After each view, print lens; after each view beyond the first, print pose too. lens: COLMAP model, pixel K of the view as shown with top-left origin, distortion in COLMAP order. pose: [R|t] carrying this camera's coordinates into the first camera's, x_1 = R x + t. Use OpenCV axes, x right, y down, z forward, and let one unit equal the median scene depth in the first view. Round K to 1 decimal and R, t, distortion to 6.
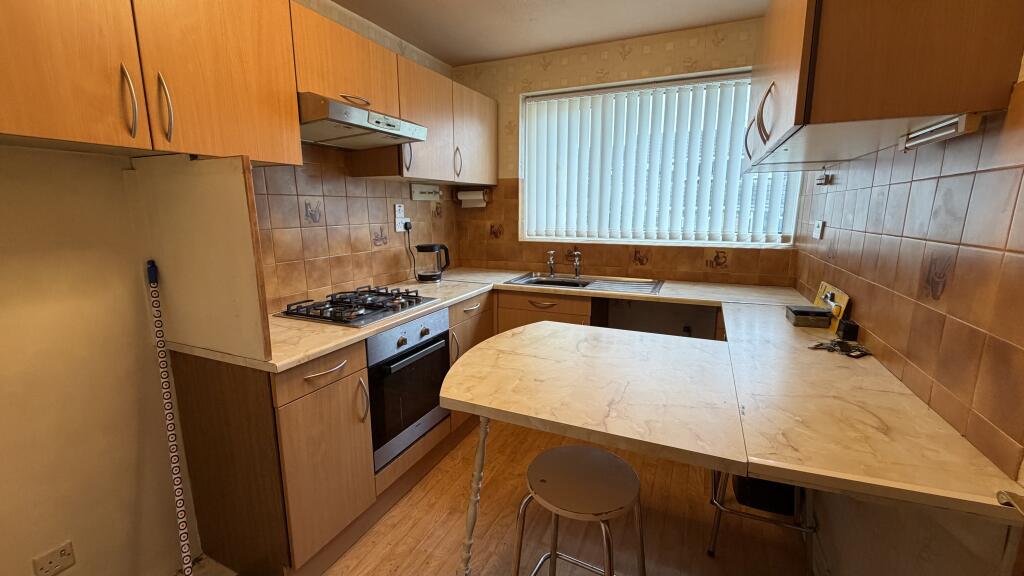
lens RADIAL K [[419.8, 0, 512.3], [0, 419.8, 289.4], [0, 0, 1]] dist [0.003635, 0.000558]
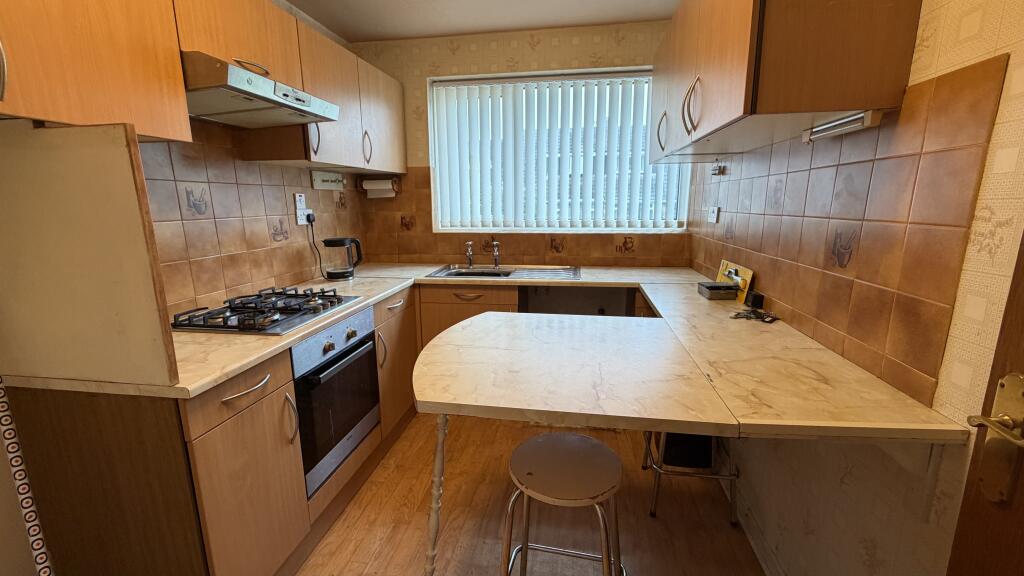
lens RADIAL K [[419.8, 0, 511.8], [0, 419.8, 288.9], [0, 0, 1]] dist [0.003635, 0.000558]
pose [[0.965149, -0.058583, 0.255061, -0.106906], [0.054913, 0.998260, 0.021492, 0.003702], [-0.255876, -0.006737, 0.966686, 0.043759]]
